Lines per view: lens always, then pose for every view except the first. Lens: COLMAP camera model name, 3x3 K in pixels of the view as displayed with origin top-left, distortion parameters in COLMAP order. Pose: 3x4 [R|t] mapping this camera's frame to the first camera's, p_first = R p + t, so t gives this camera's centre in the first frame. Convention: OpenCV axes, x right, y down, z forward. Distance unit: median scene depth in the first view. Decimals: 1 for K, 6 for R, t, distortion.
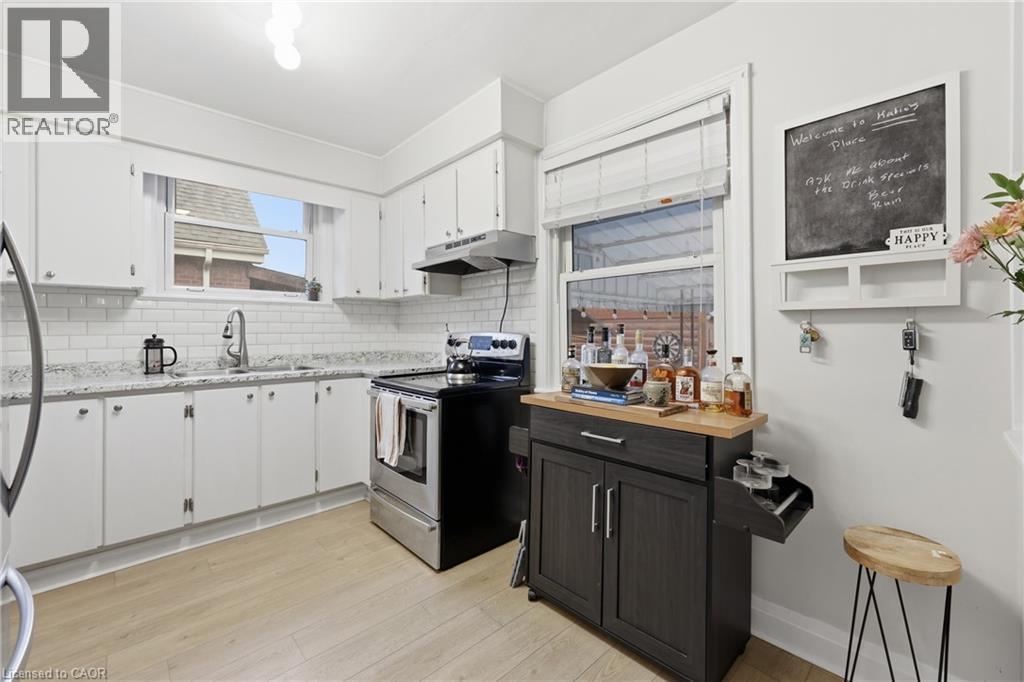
lens RADIAL K [[412.4, 0, 505.1], [0, 412.4, 334.4], [0, 0, 1]] dist [-0.017045, 0.000012]
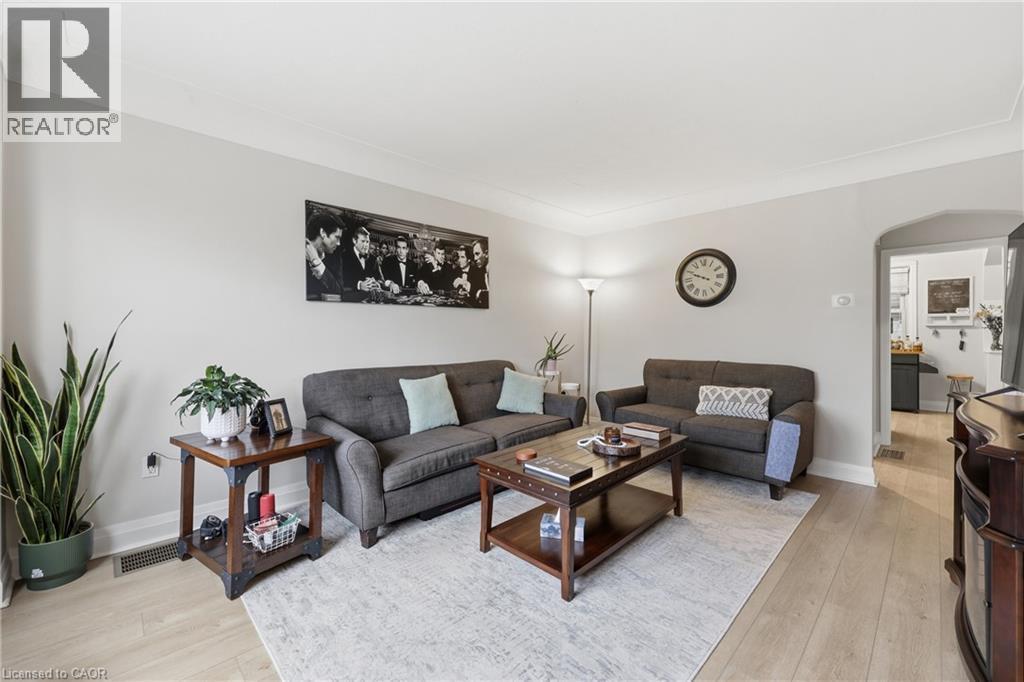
lens RADIAL K [[412.4, 0, 505.1], [0, 412.4, 334.4], [0, 0, 1]] dist [-0.017045, 0.000012]
pose [[0.999643, -0.001059, 0.026693, -3.655796], [0.001004, 0.999997, 0.002097, 0.013384], [-0.026695, -0.002070, 0.999641, -2.923449]]
